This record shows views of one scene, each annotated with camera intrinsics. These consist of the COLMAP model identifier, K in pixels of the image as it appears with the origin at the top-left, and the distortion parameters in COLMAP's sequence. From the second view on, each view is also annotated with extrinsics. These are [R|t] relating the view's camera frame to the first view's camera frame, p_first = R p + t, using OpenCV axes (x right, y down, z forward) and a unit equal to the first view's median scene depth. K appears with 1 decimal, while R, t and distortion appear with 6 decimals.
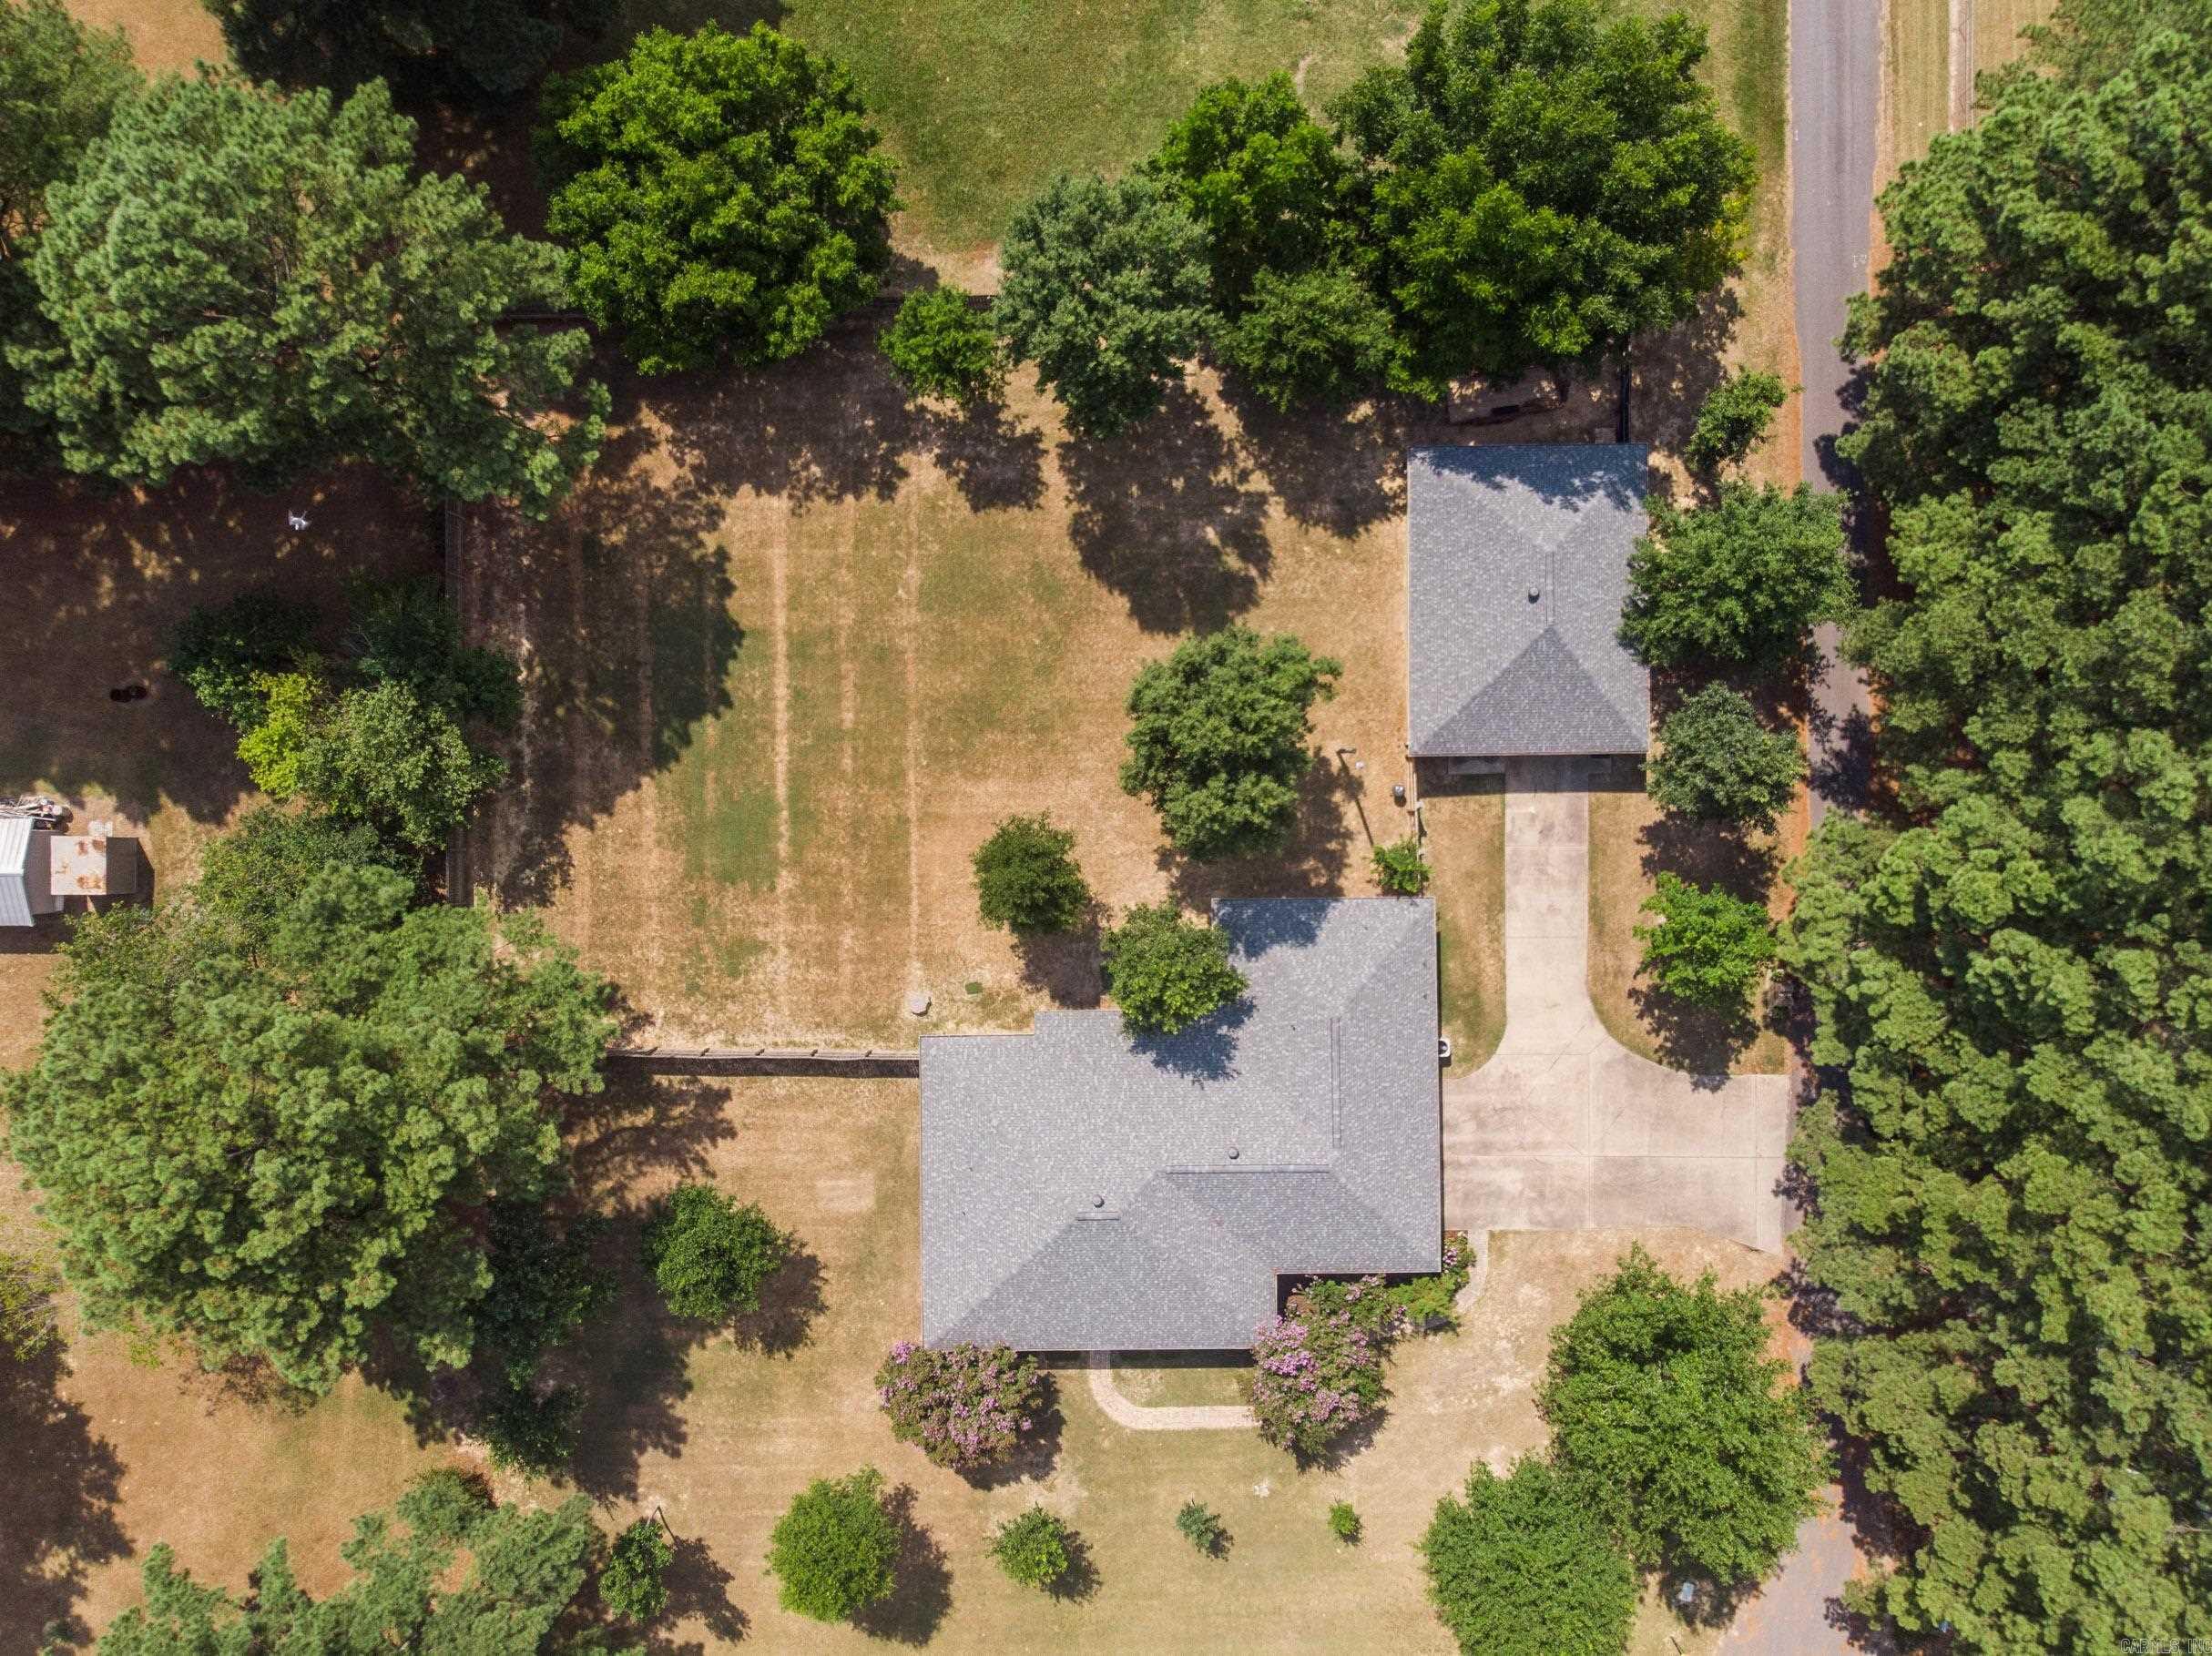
lens RADIAL K [[1646.5, 0, 1111.4], [0, 1646.5, 829.4], [0, 0, 1]] dist [-0.029906, 0.022006]
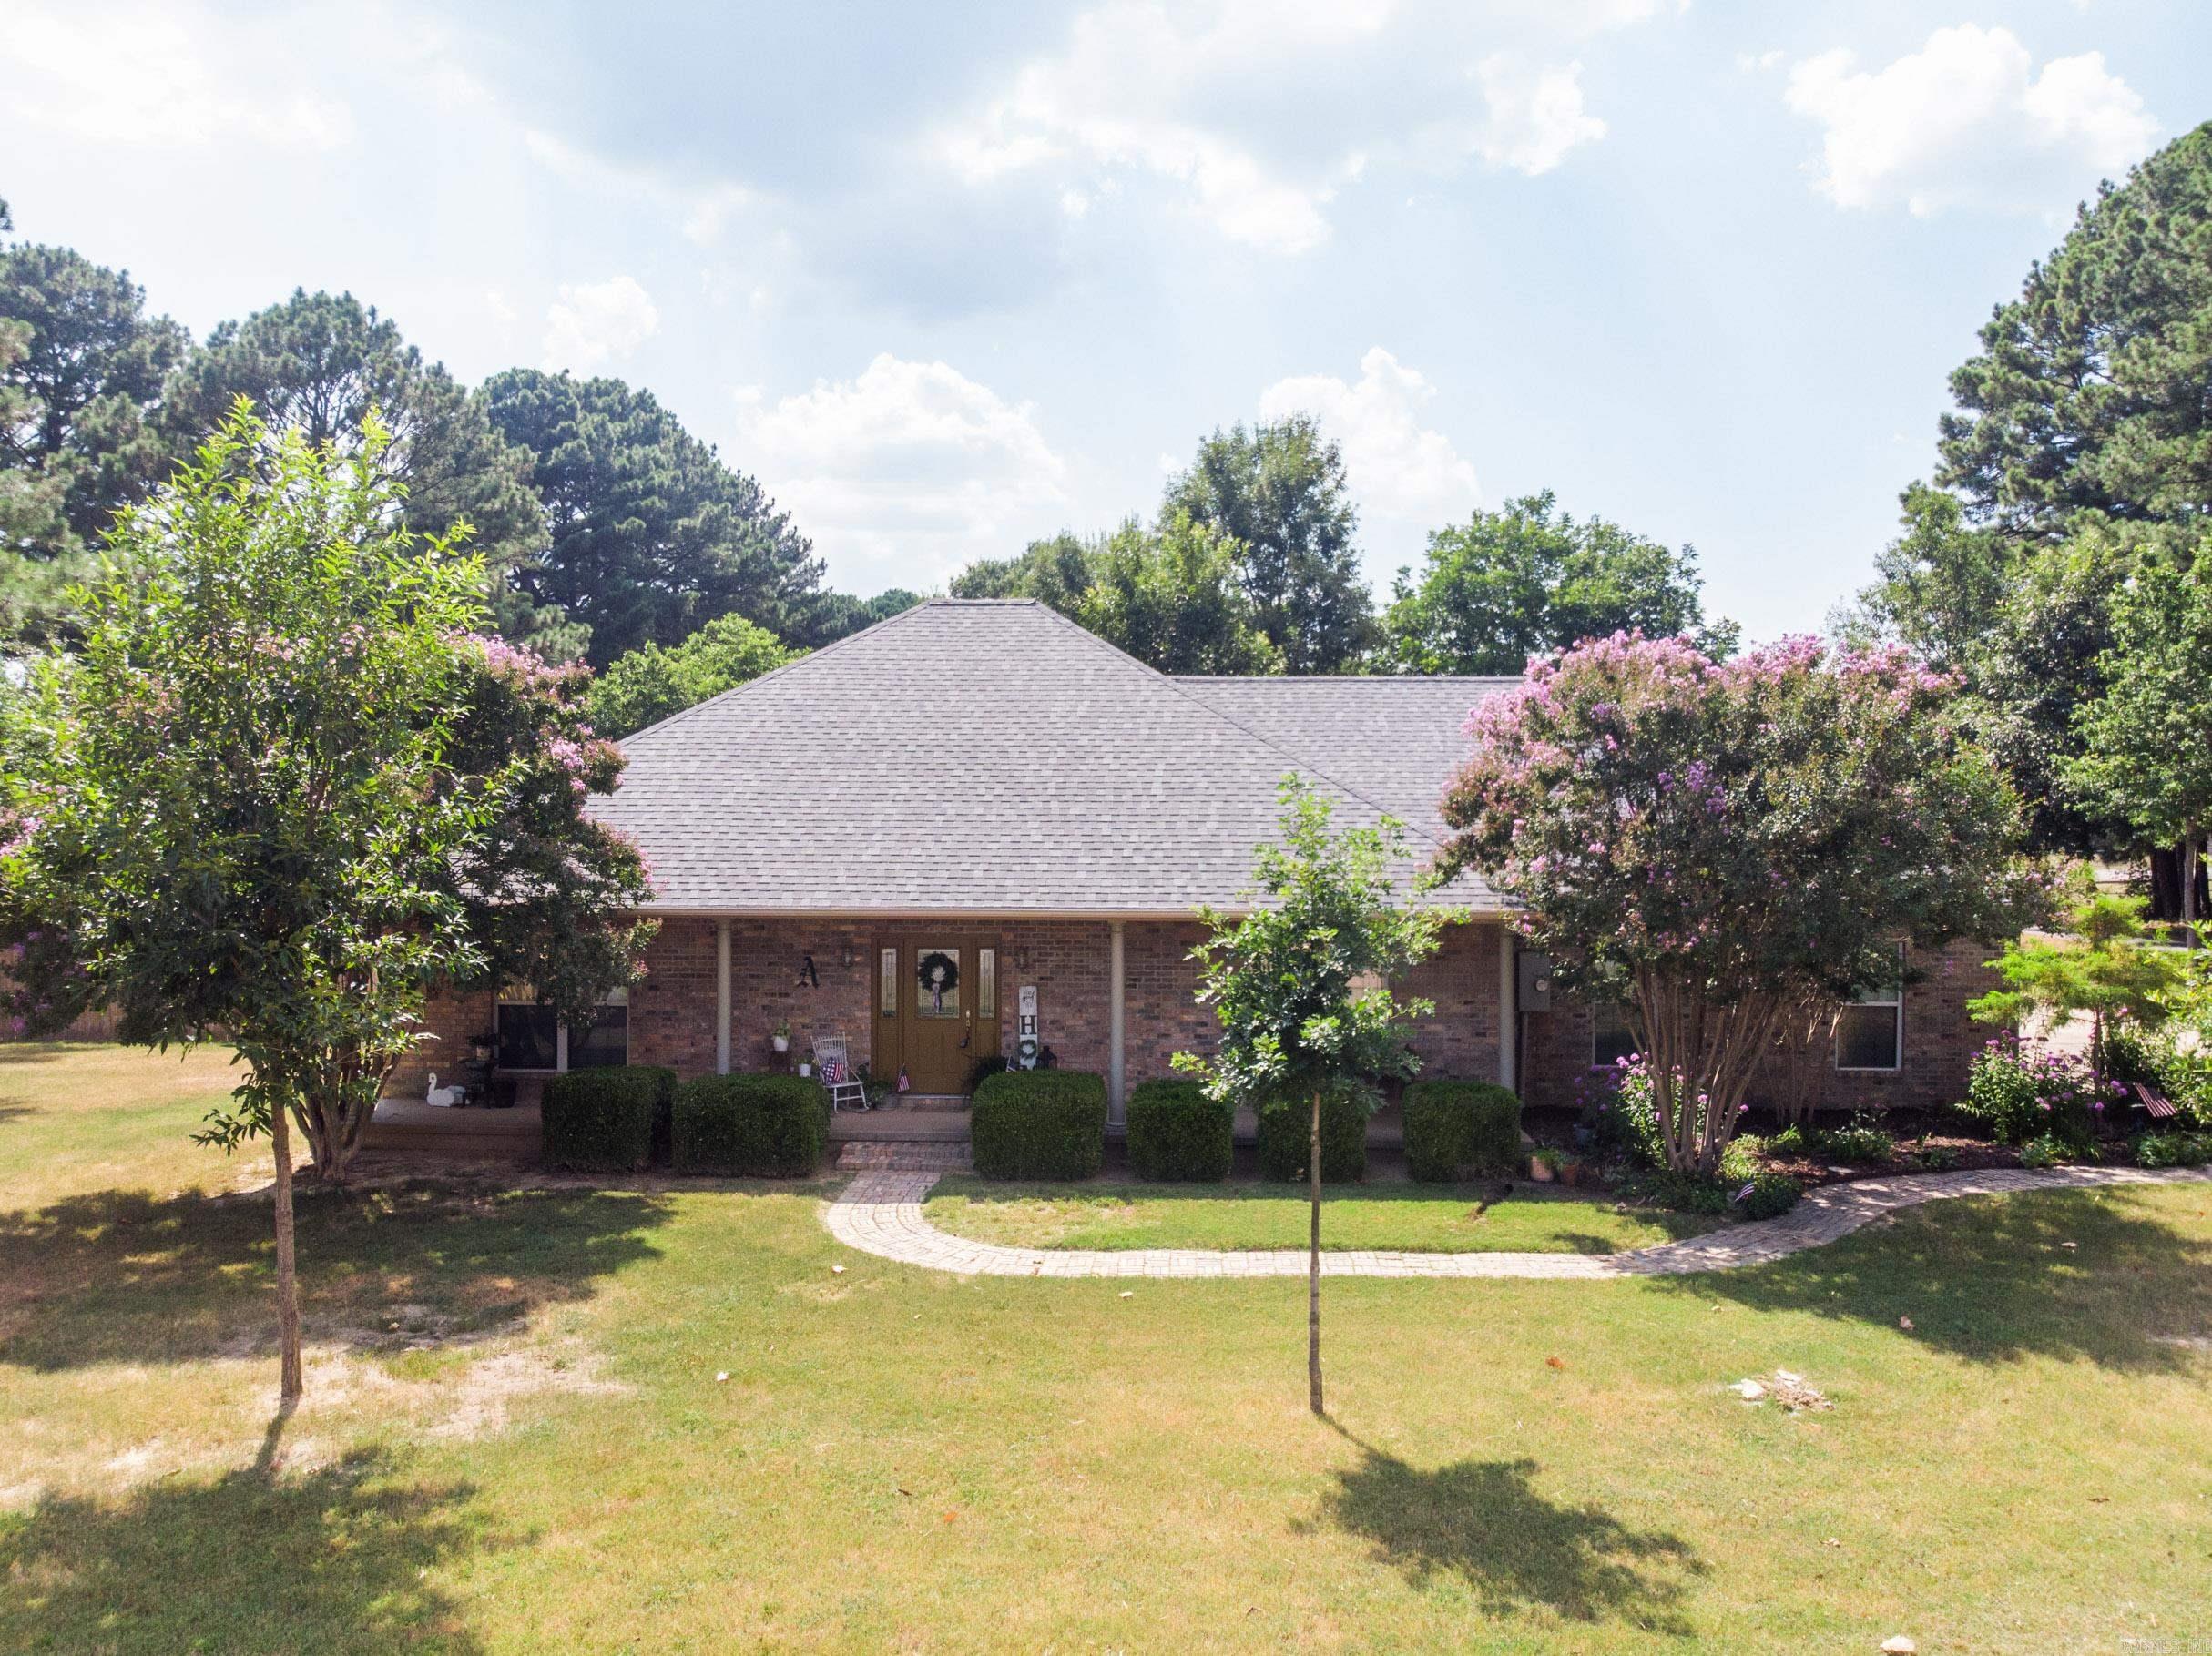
lens RADIAL K [[1646.5, 0, 1112.6], [0, 1646.5, 828.0], [0, 0, 1]] dist [-0.029906, 0.022006]
pose [[0.998798, 0.001742, -0.048977, 0.037372], [-0.048976, -0.000304, -0.998800, 0.556391], [-0.001755, 0.999998, -0.000218, 0.945363]]
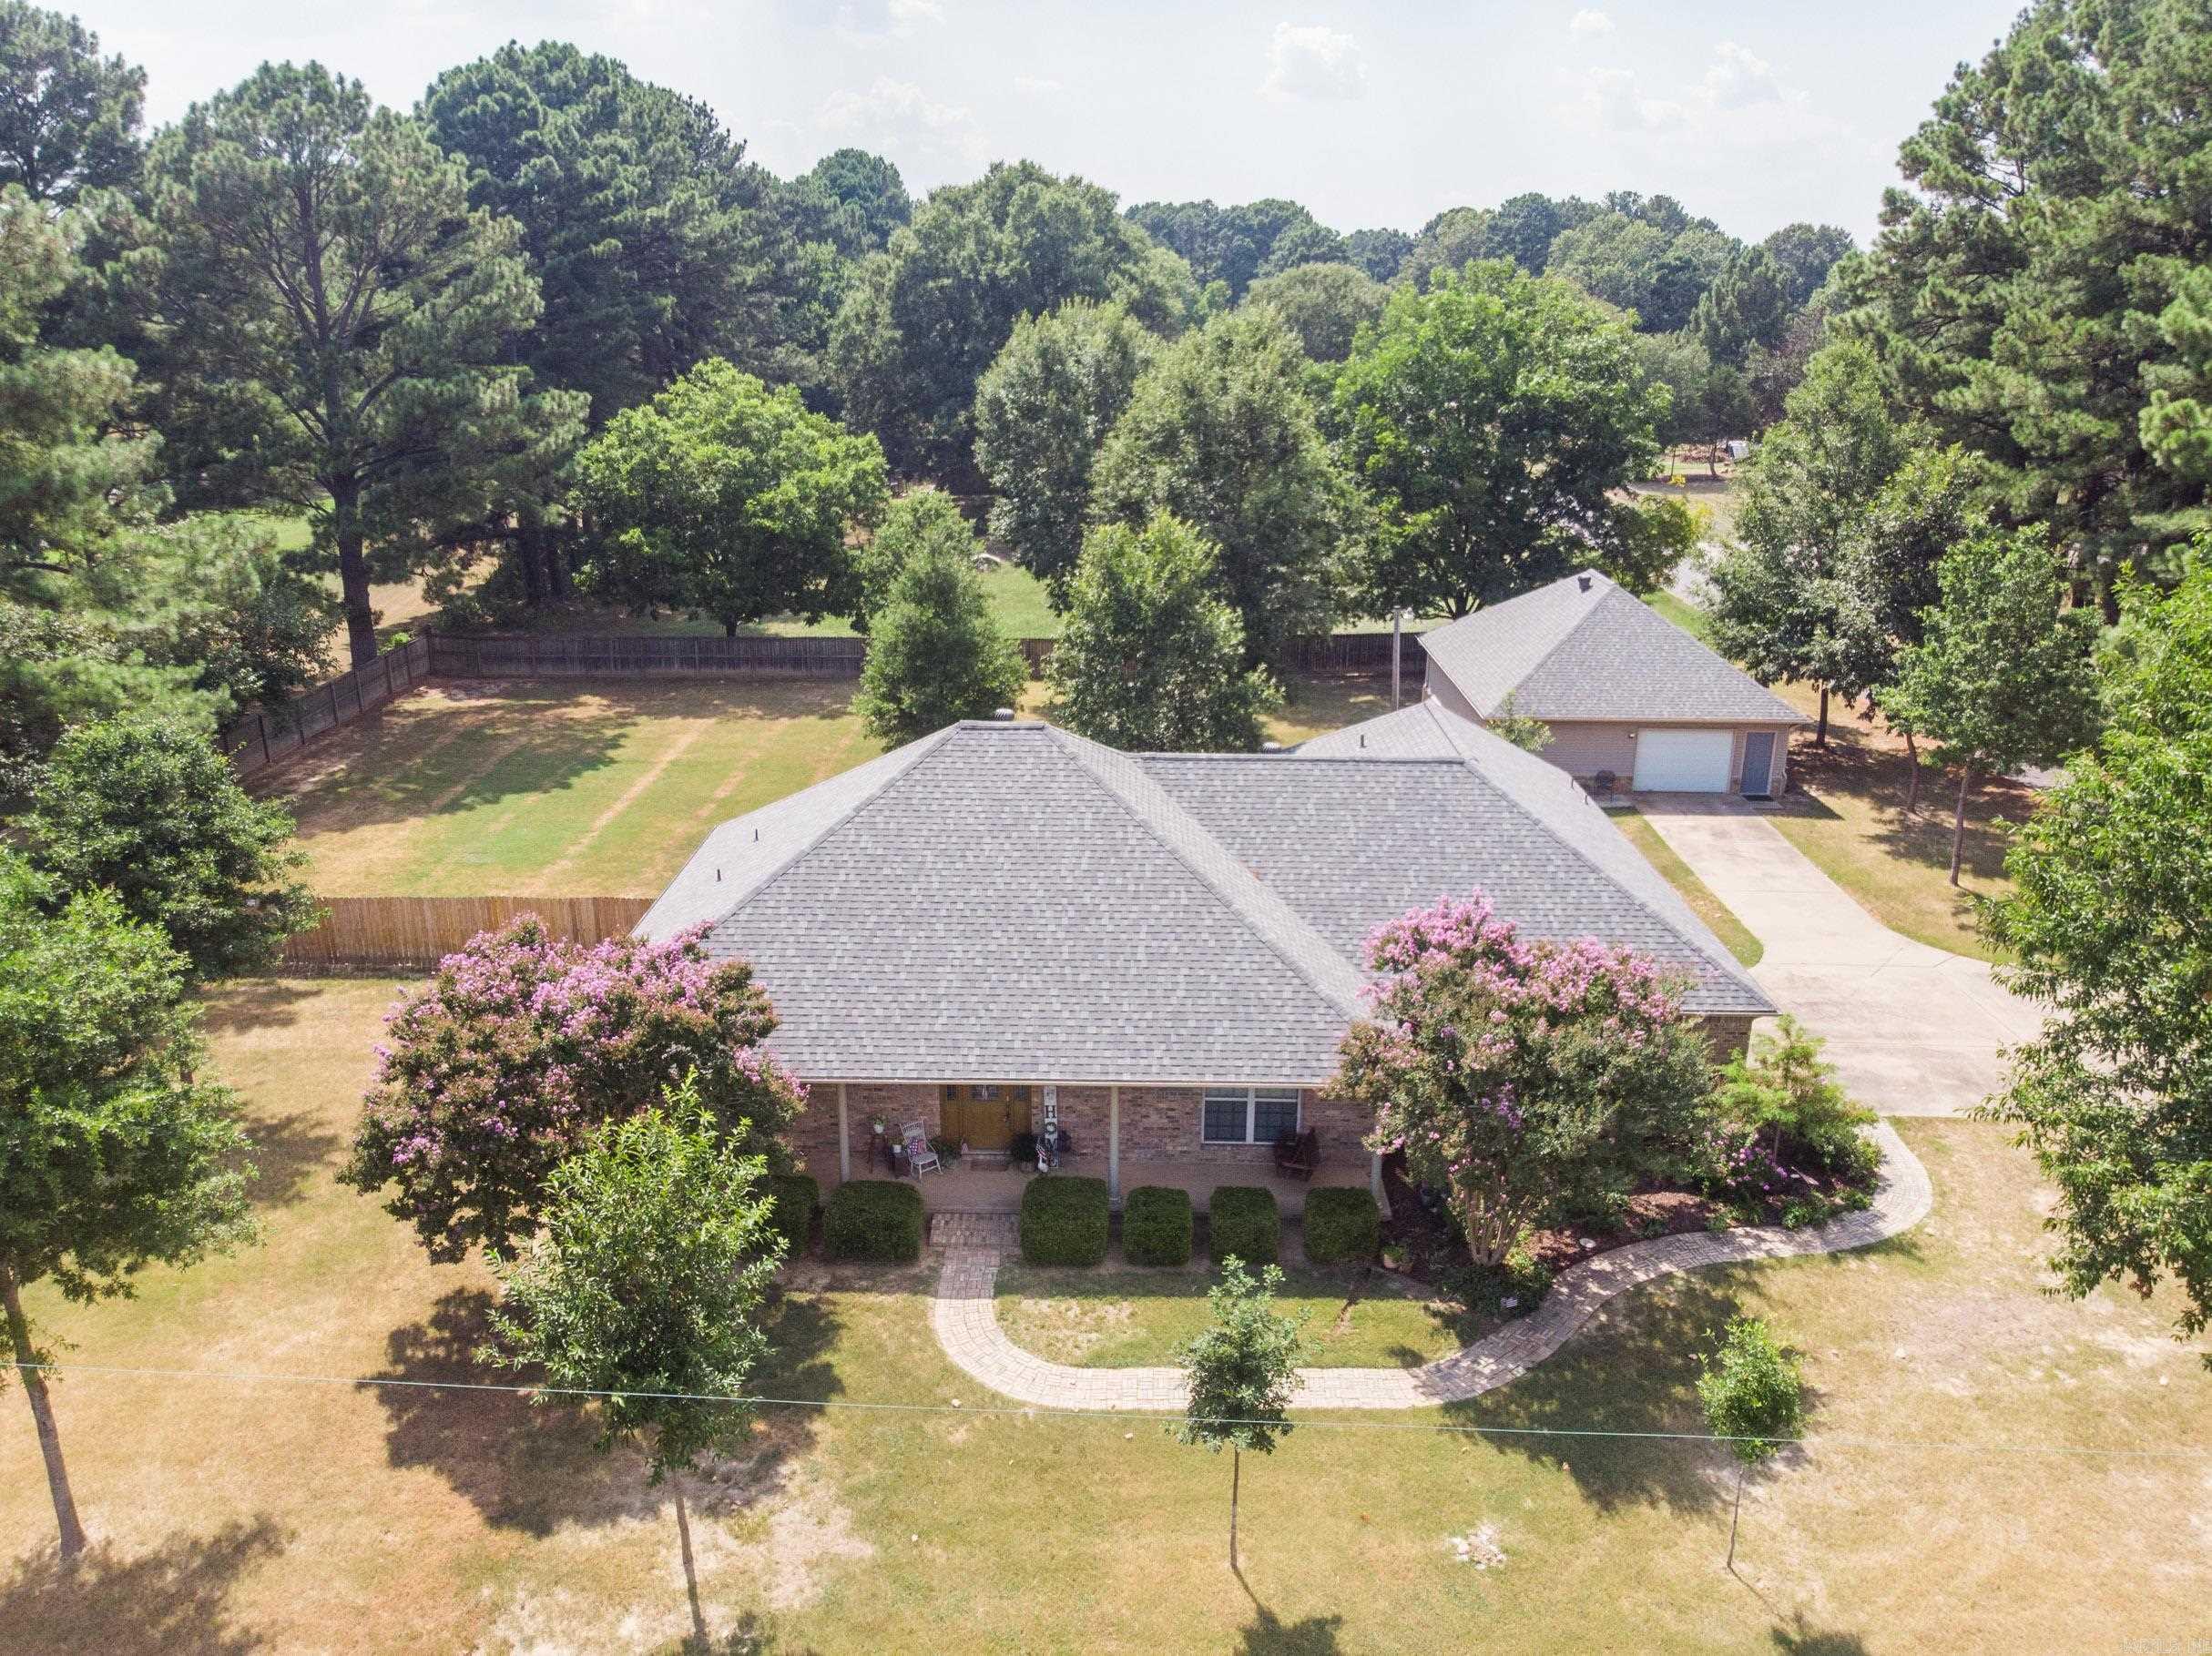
lens RADIAL K [[1646.5, 0, 1107.1], [0, 1646.5, 828.0], [0, 0, 1]] dist [-0.029906, 0.022006]
pose [[0.999637, 0.009511, -0.025191, 0.032564], [-0.026894, 0.305958, -0.951665, 0.638016], [-0.001344, 0.951998, 0.306102, 0.789592]]
